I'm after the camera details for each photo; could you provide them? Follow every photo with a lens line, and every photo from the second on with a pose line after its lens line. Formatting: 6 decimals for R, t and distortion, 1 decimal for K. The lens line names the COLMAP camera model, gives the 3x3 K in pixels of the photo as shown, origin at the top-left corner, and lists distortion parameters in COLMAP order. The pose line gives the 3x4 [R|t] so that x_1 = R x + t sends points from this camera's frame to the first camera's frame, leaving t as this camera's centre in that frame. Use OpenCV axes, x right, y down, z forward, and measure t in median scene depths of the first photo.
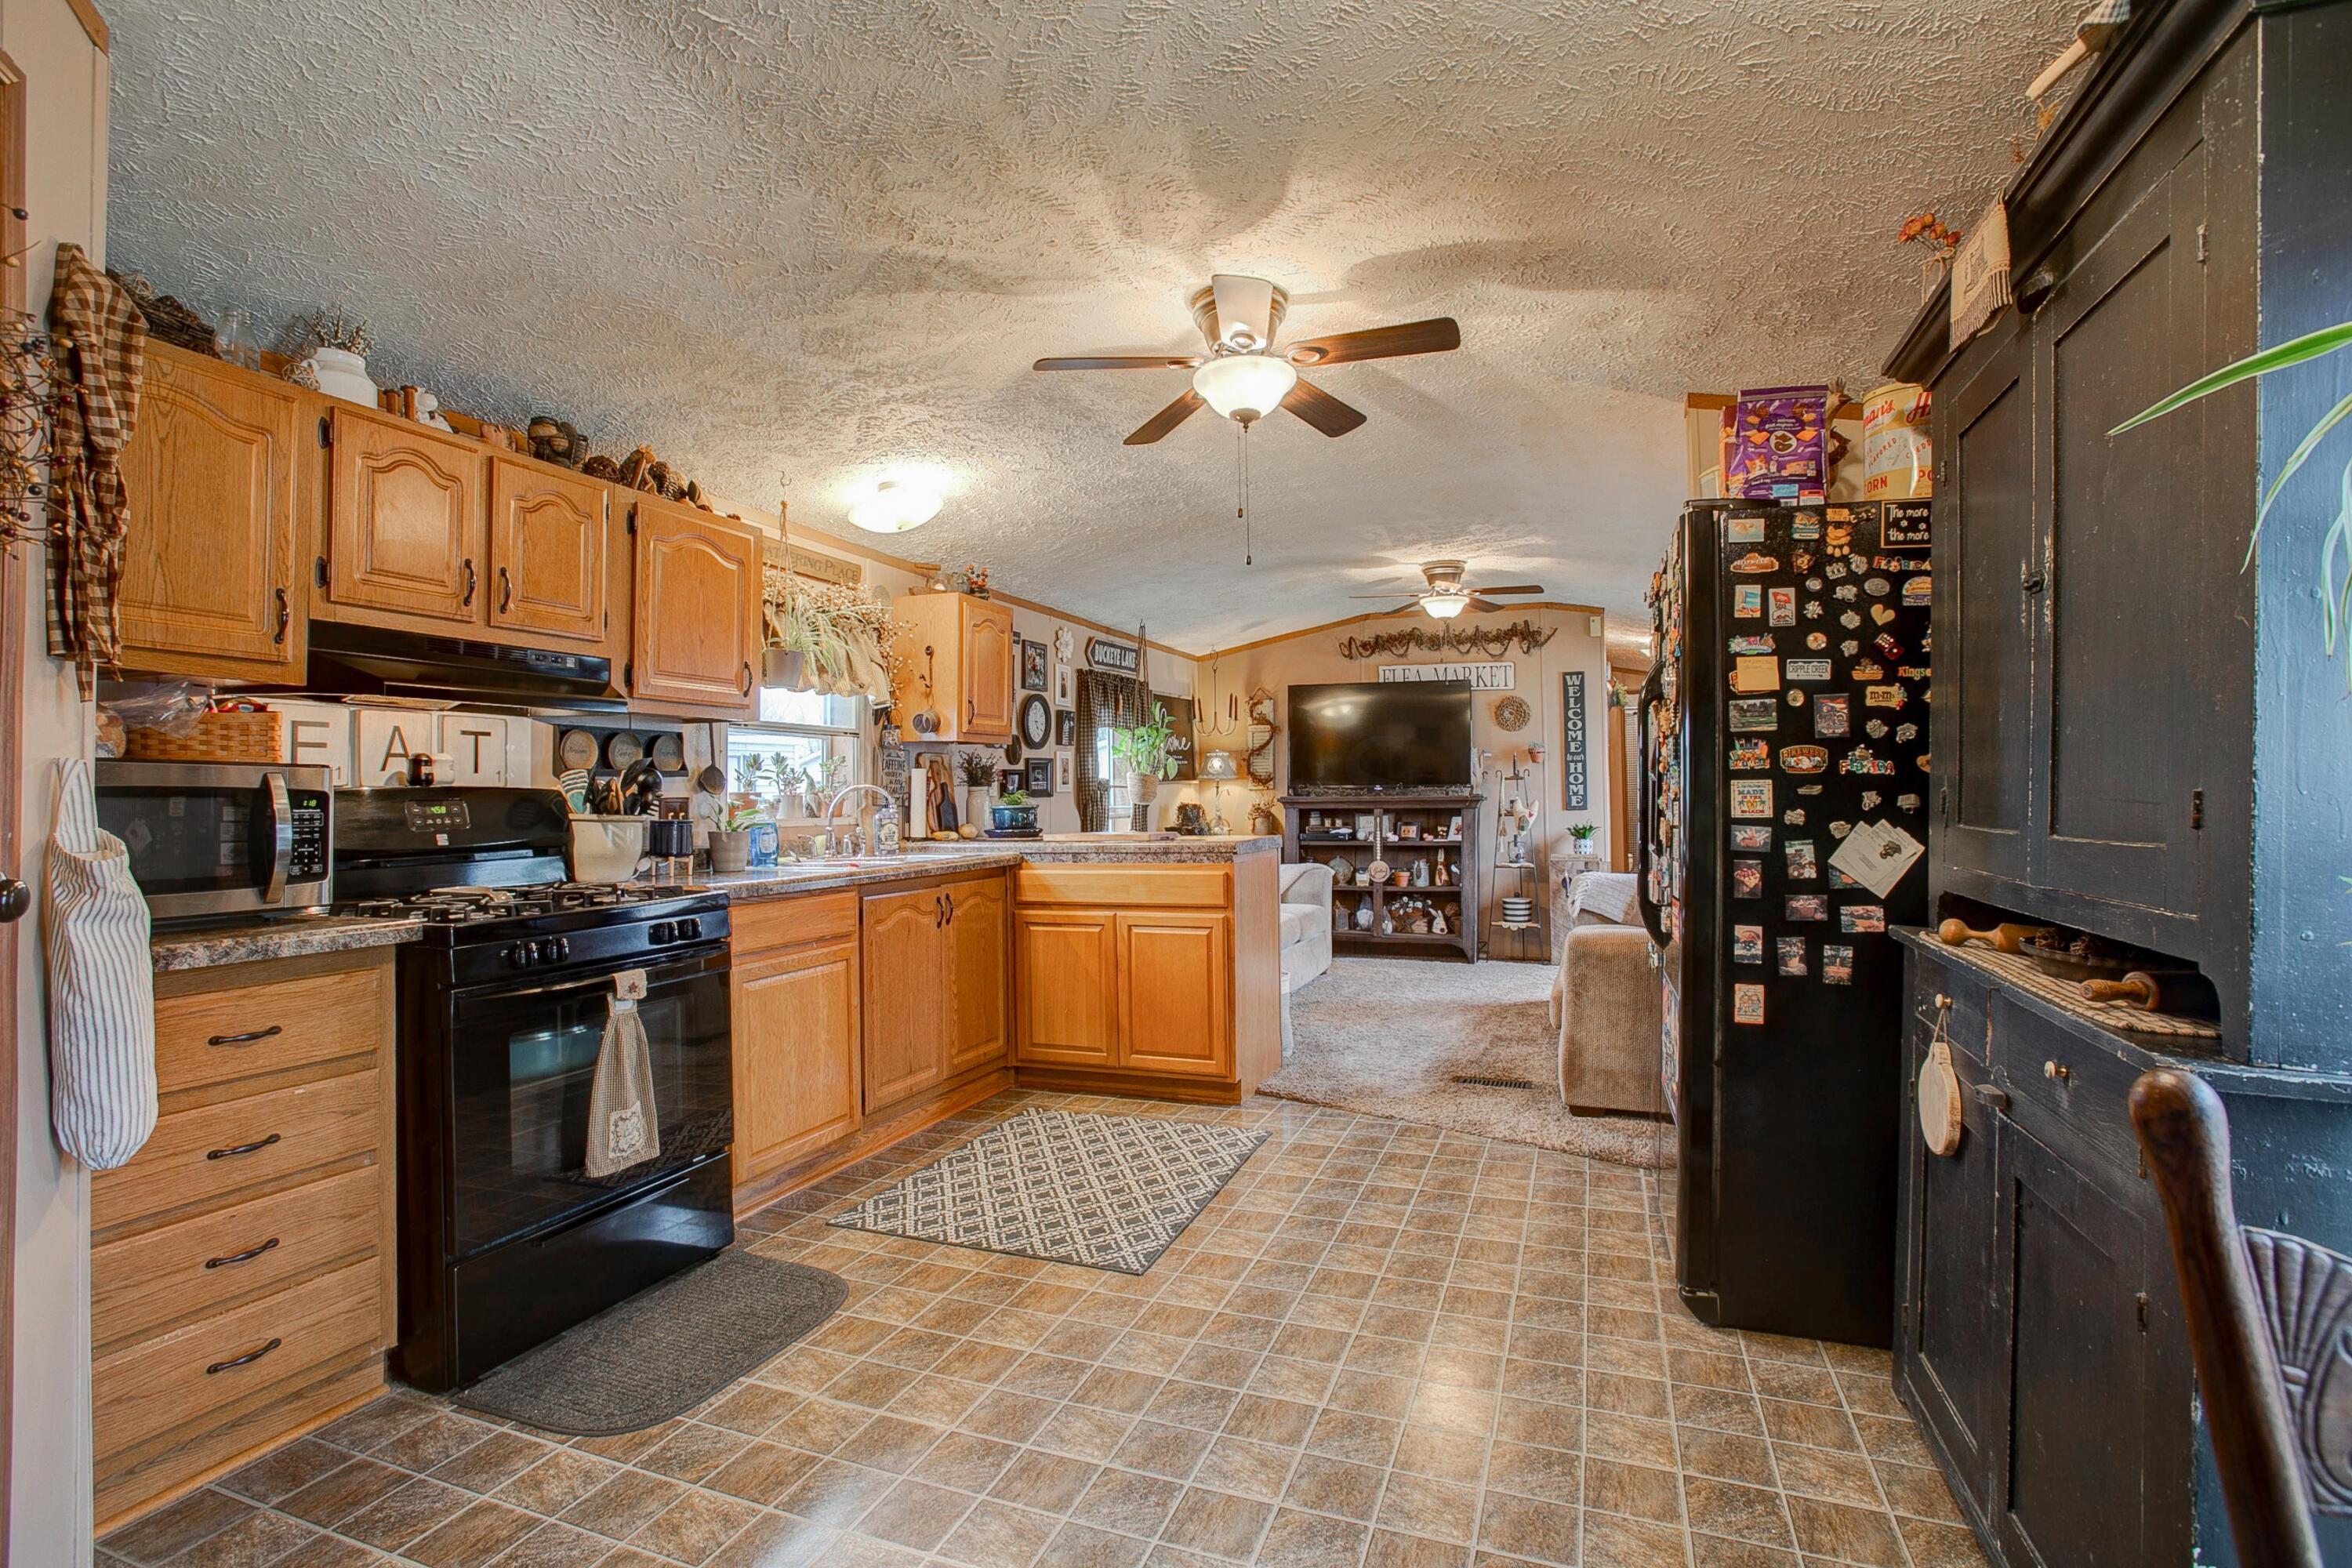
lens RADIAL K [[1102.0, 0, 1167.1], [0, 1102.0, 777.5], [0, 0, 1]] dist [-0.038626, 0.012693]
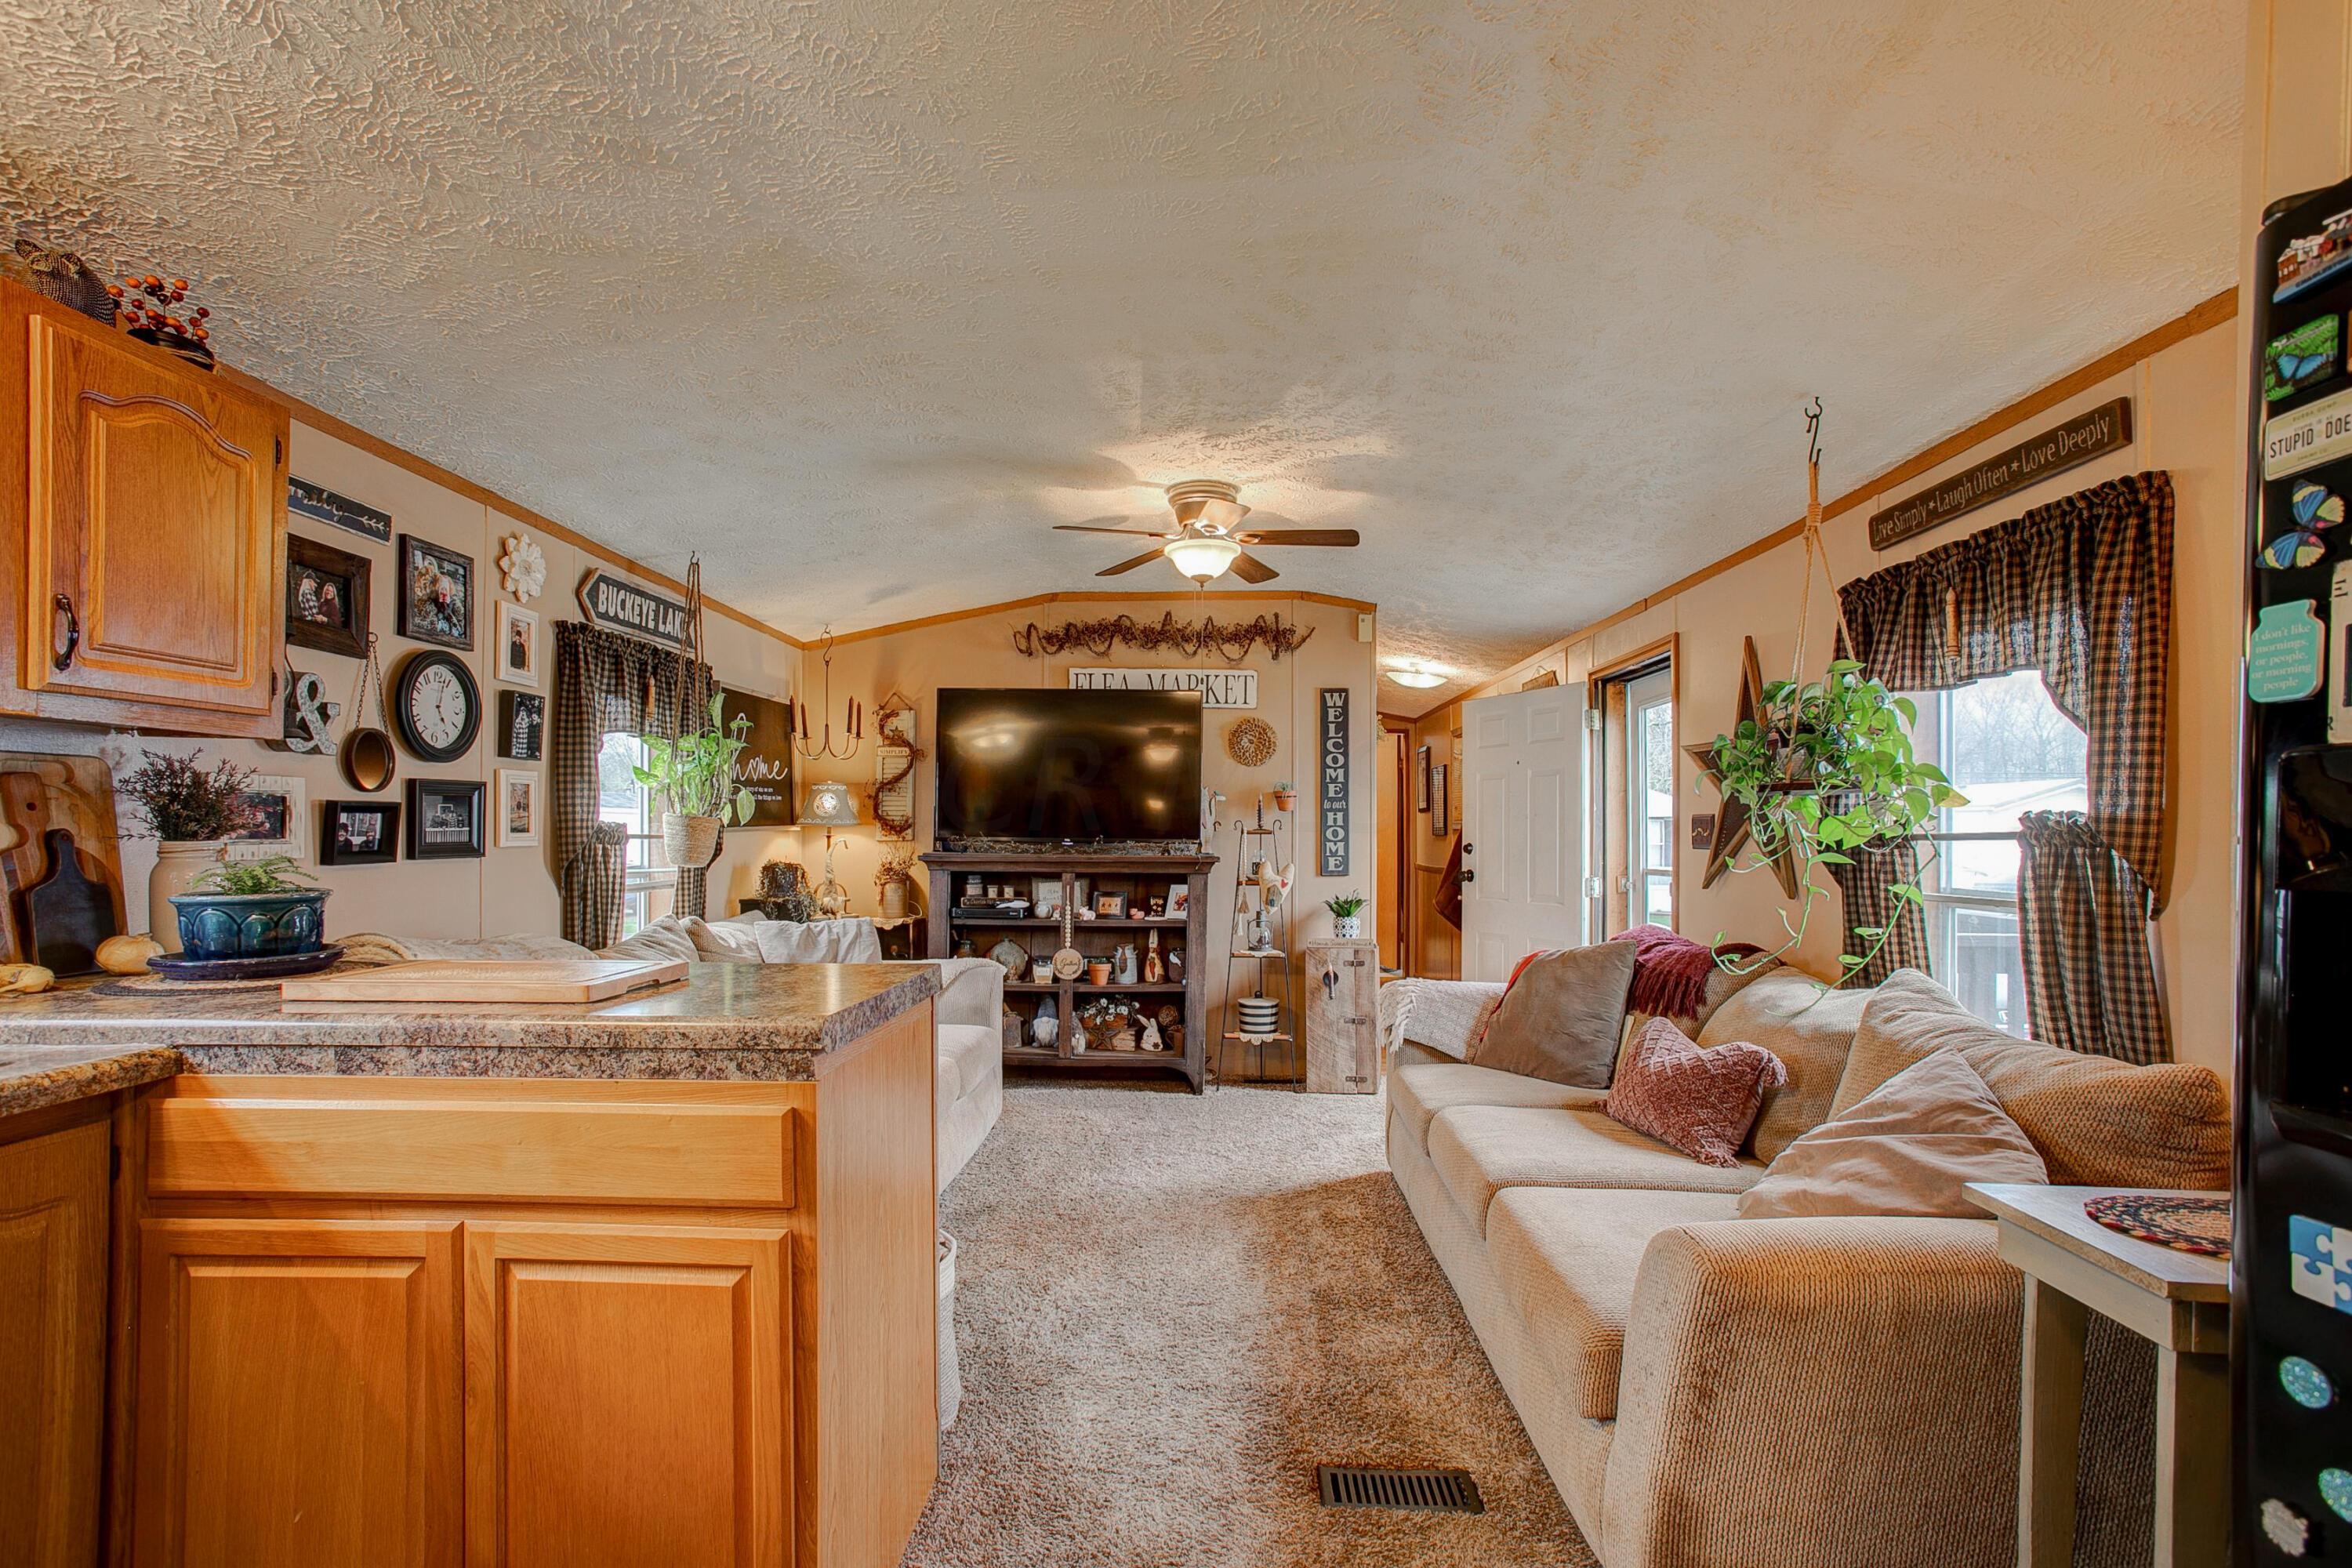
lens RADIAL K [[1102.0, 0, 1173.1], [0, 1102.0, 839.0], [0, 0, 1]] dist [-0.038626, 0.012693]
pose [[0.944406, 0.014186, 0.328476, 0.027761], [-0.019597, 0.999721, 0.013168, -0.003058], [-0.328197, -0.018873, 0.944421, 0.338150]]
